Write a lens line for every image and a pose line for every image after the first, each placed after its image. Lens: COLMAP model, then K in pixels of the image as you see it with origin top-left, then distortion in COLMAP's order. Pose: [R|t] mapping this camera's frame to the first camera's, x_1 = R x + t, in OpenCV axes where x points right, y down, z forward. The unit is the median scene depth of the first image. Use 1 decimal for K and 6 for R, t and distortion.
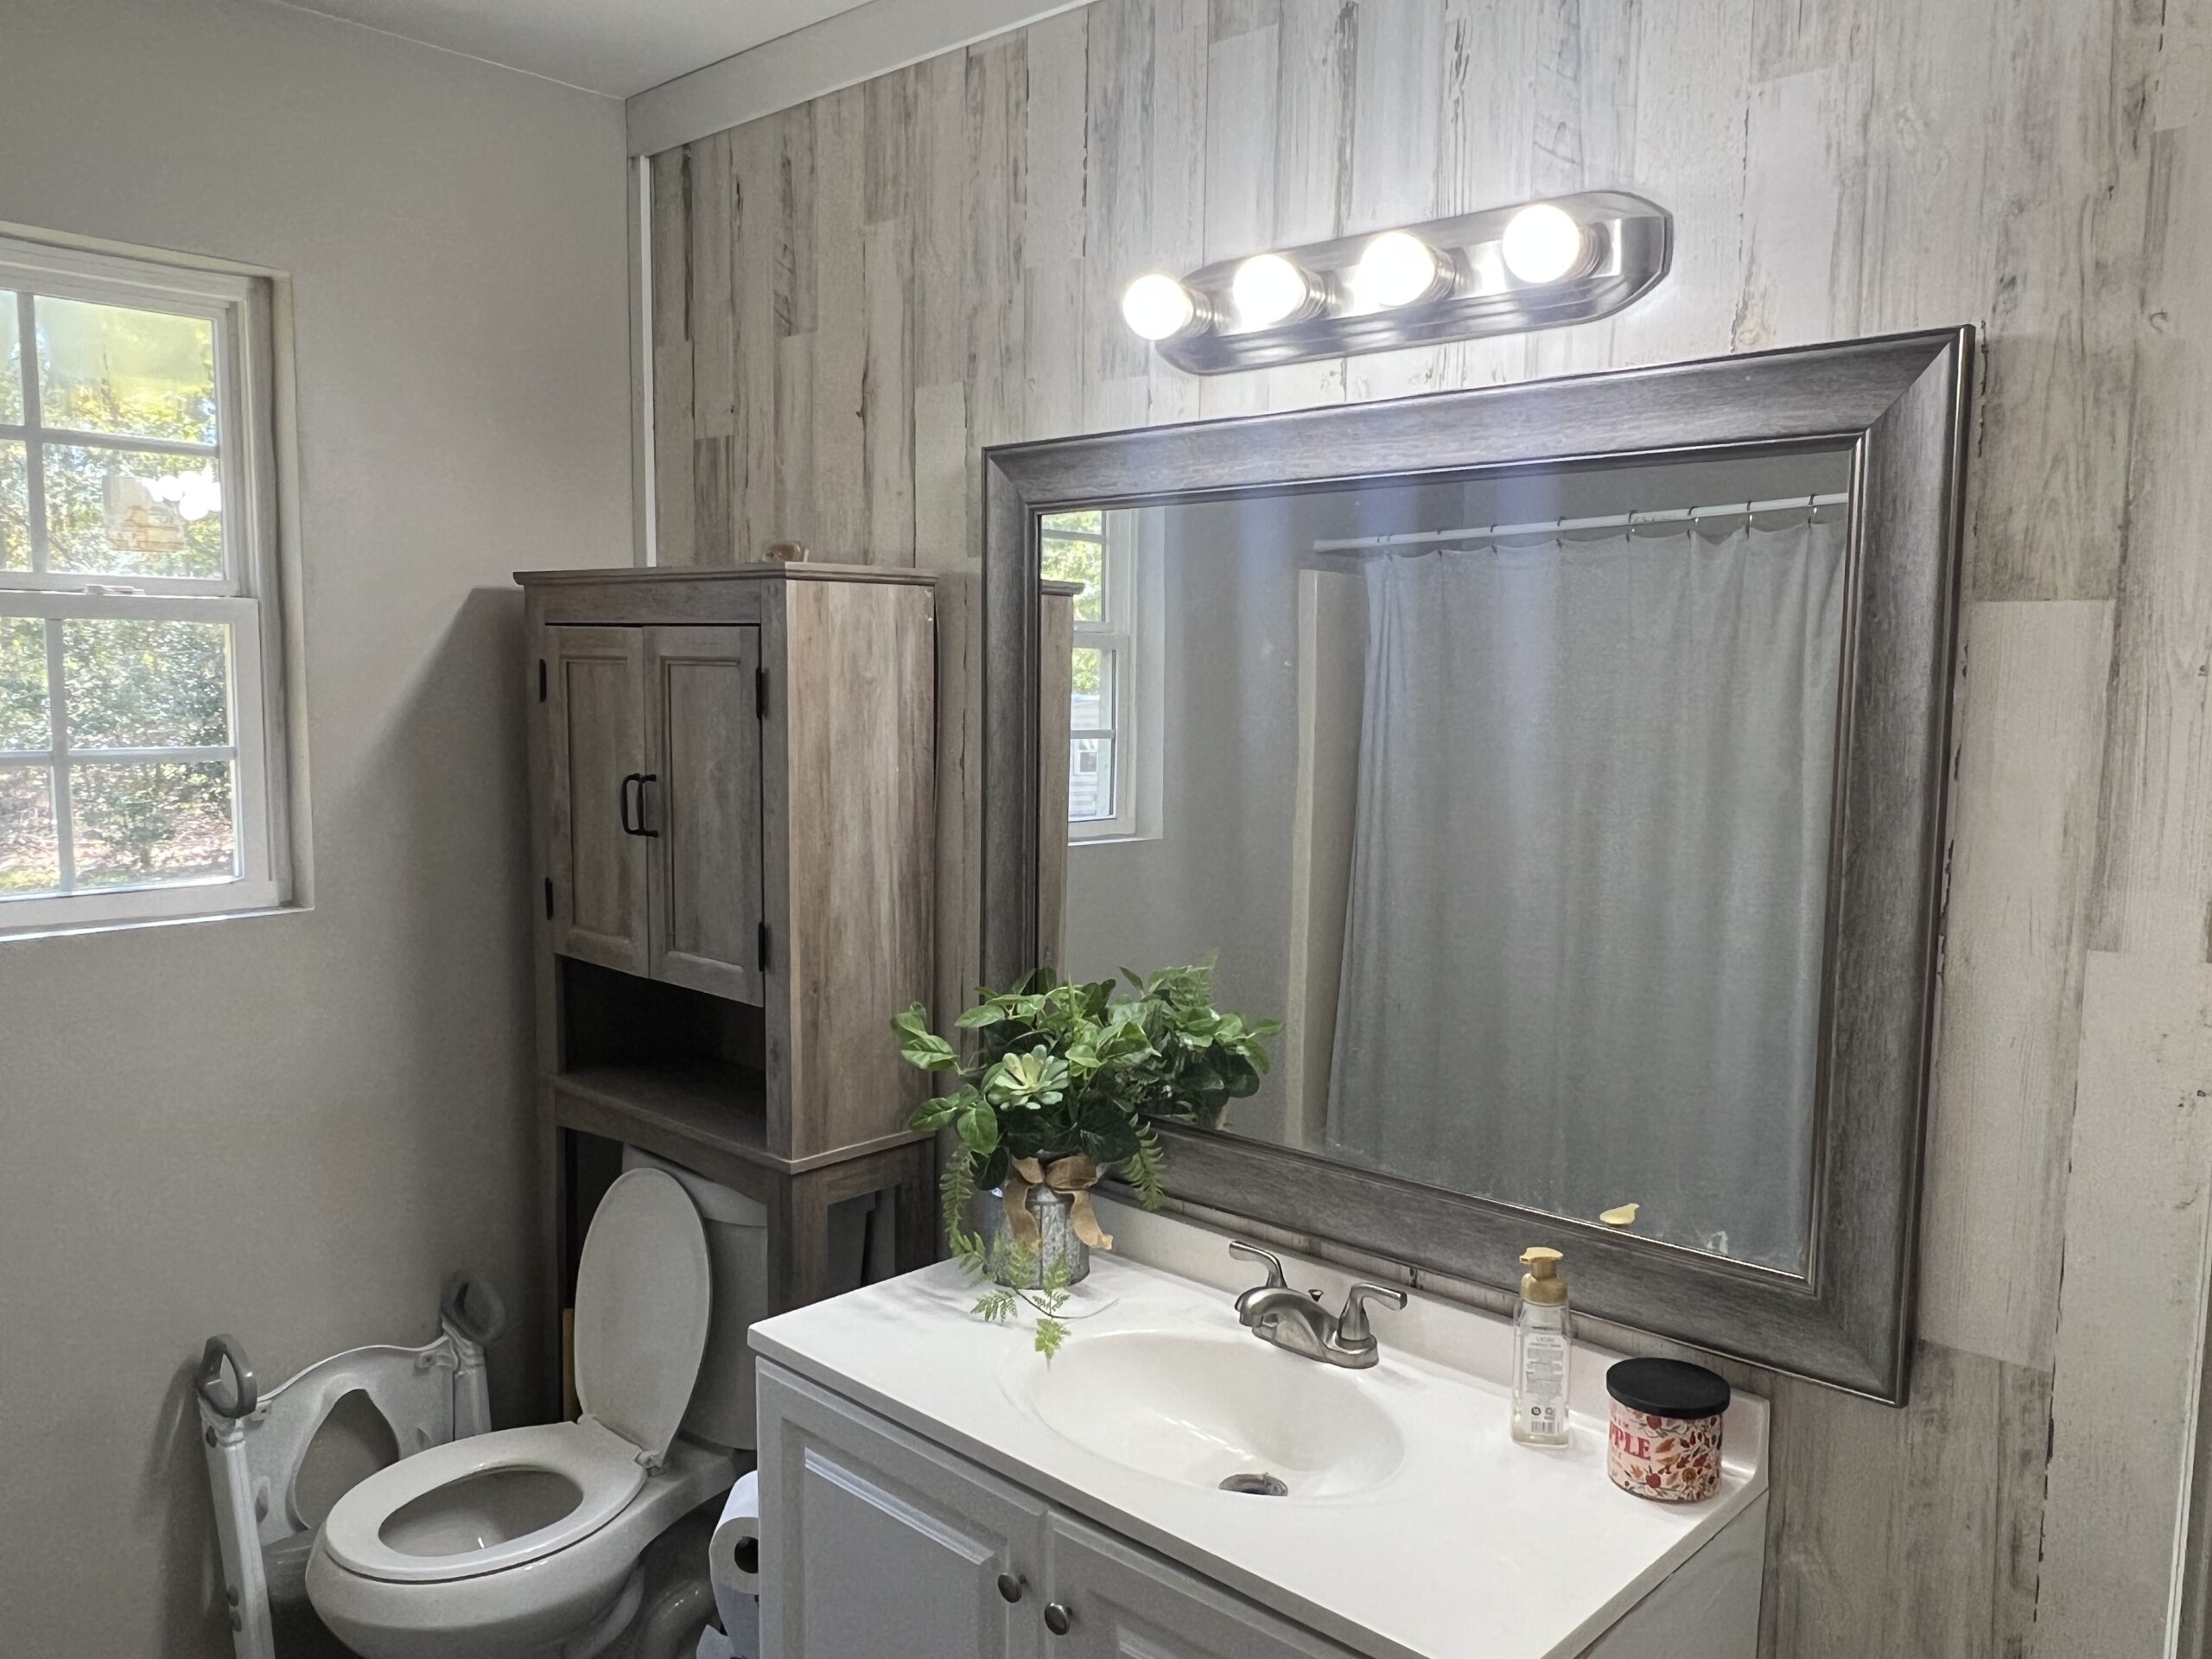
lens RADIAL K [[1669.3, 0, 1103.5], [0, 1669.3, 837.6], [0, 0, 1]] dist [0.006010, -0.013496]
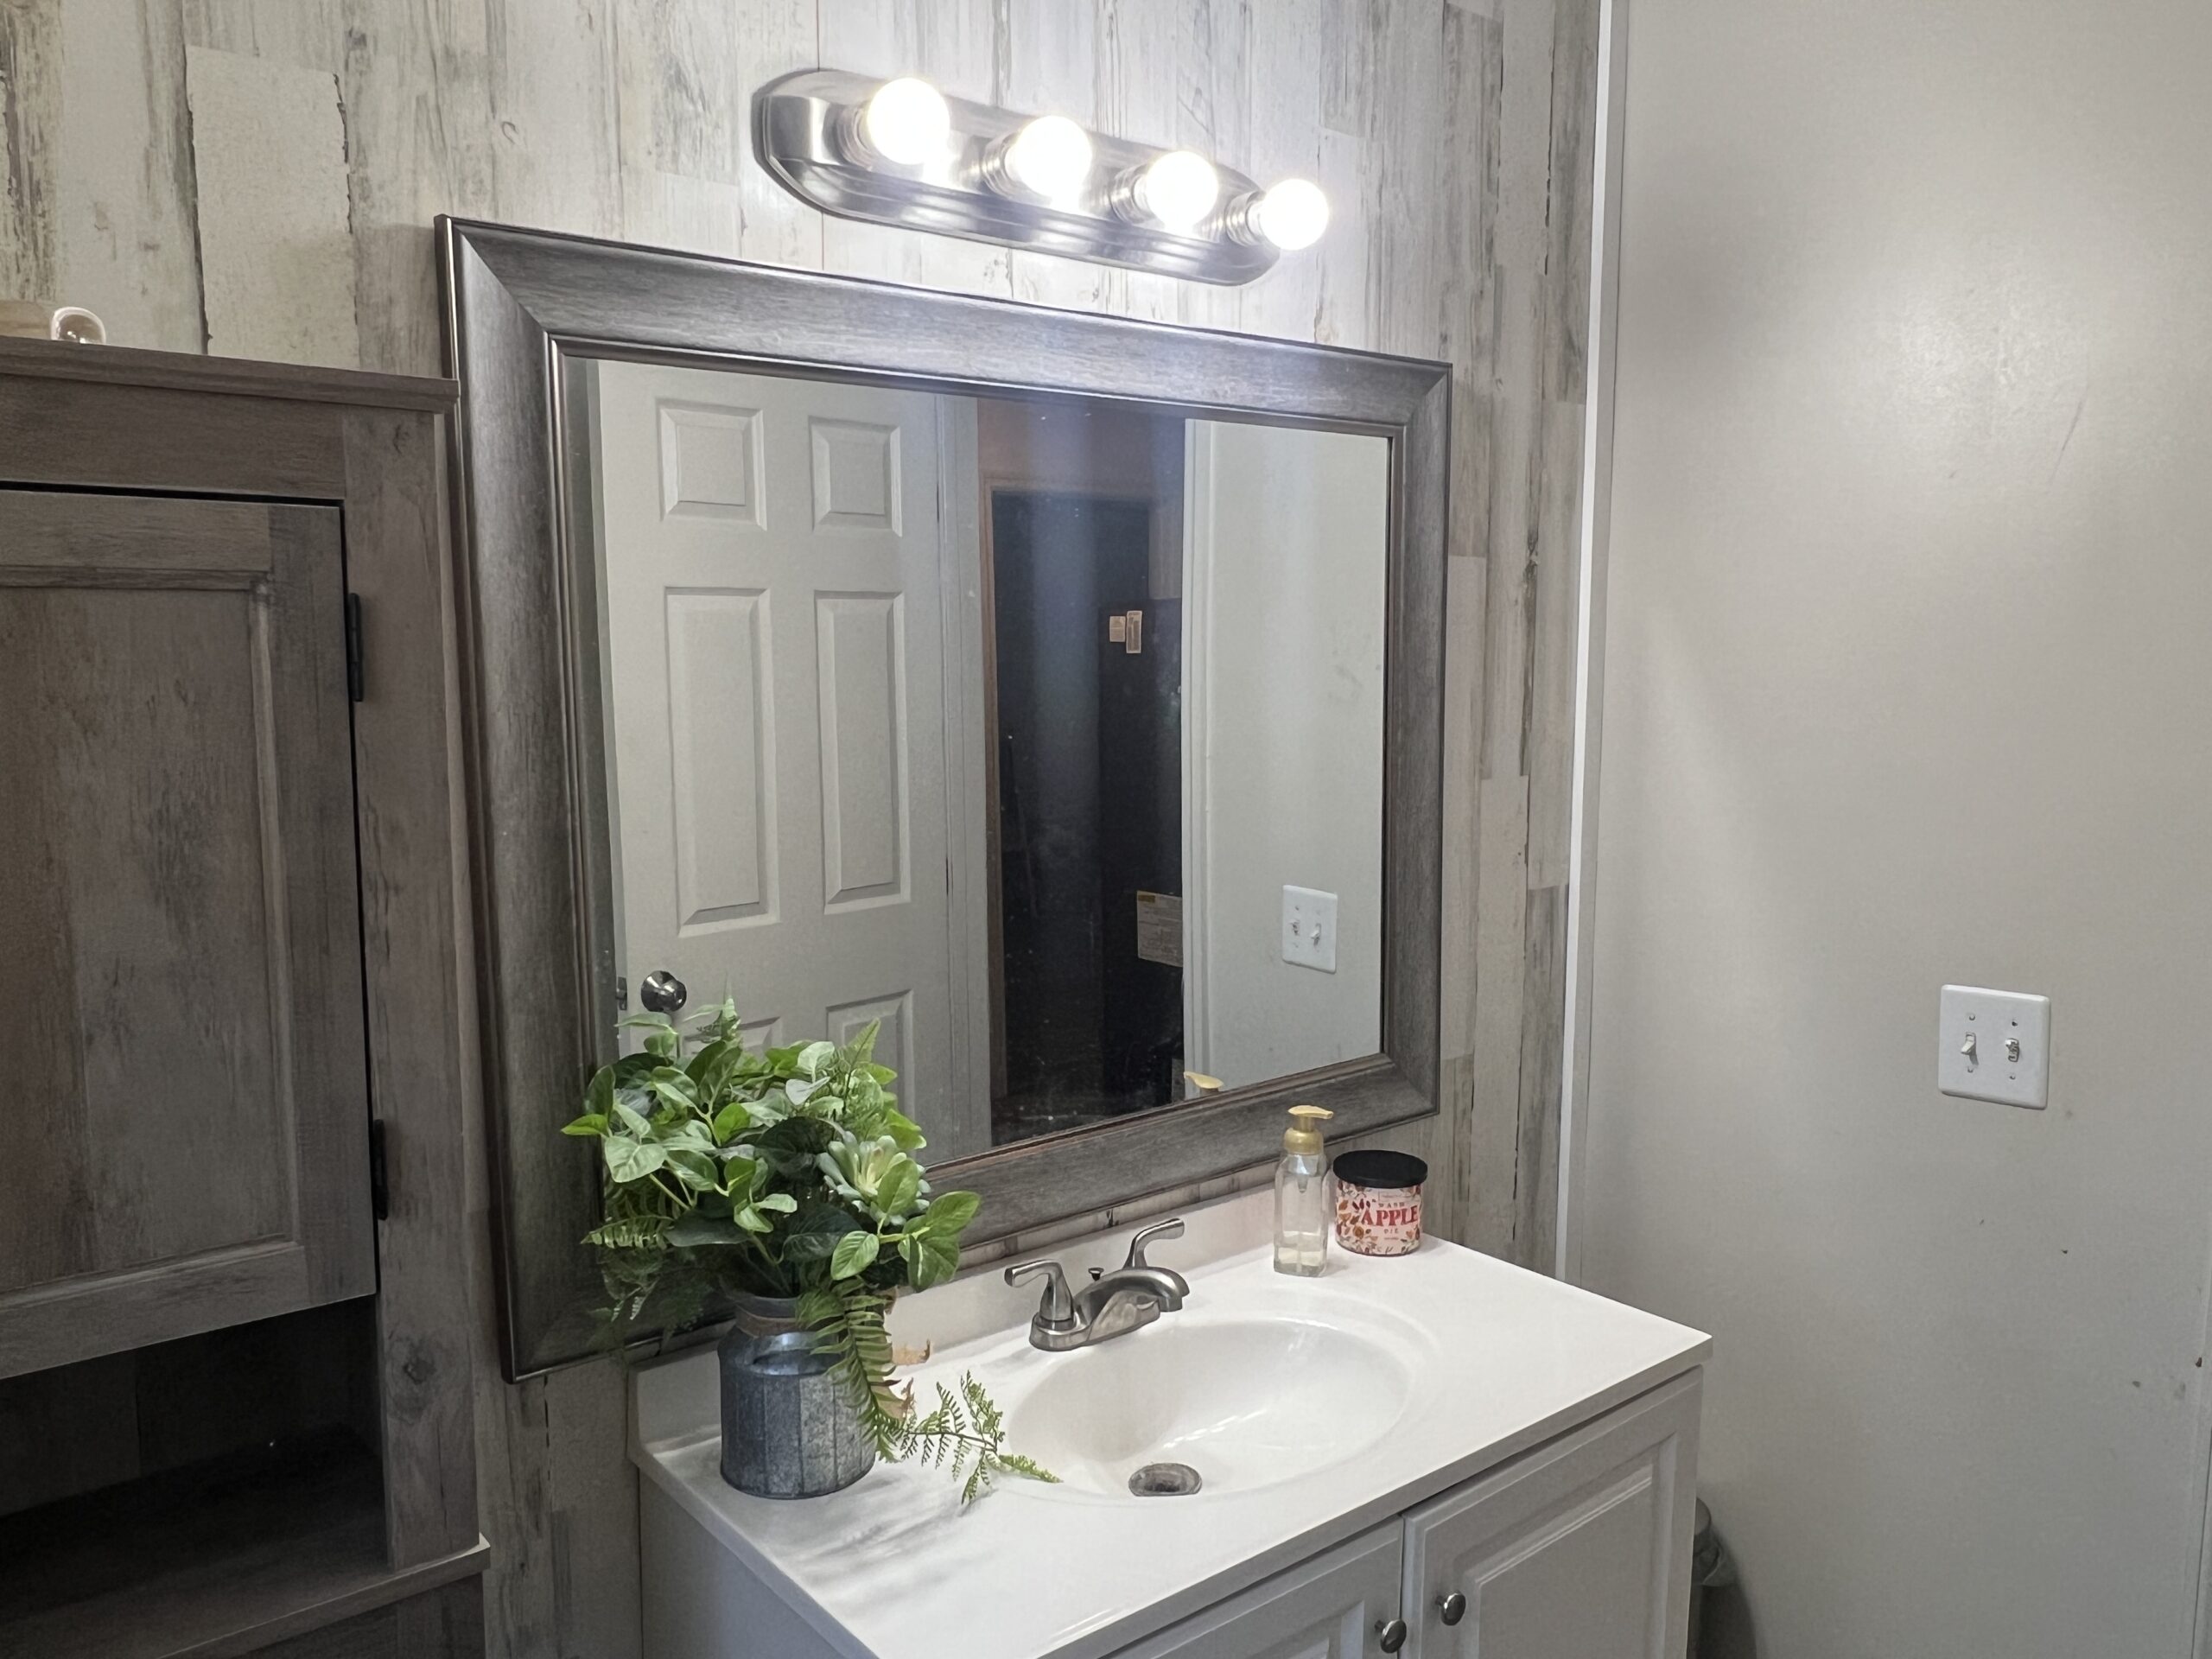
lens RADIAL K [[1669.3, 0, 1102.8], [0, 1669.3, 834.0], [0, 0, 1]] dist [0.006010, -0.013496]
pose [[0.135673, -0.133413, 0.981730, -0.795475], [0.100873, 0.987603, 0.120271, -0.084731], [-0.985605, 0.082712, 0.147449, 0.880687]]
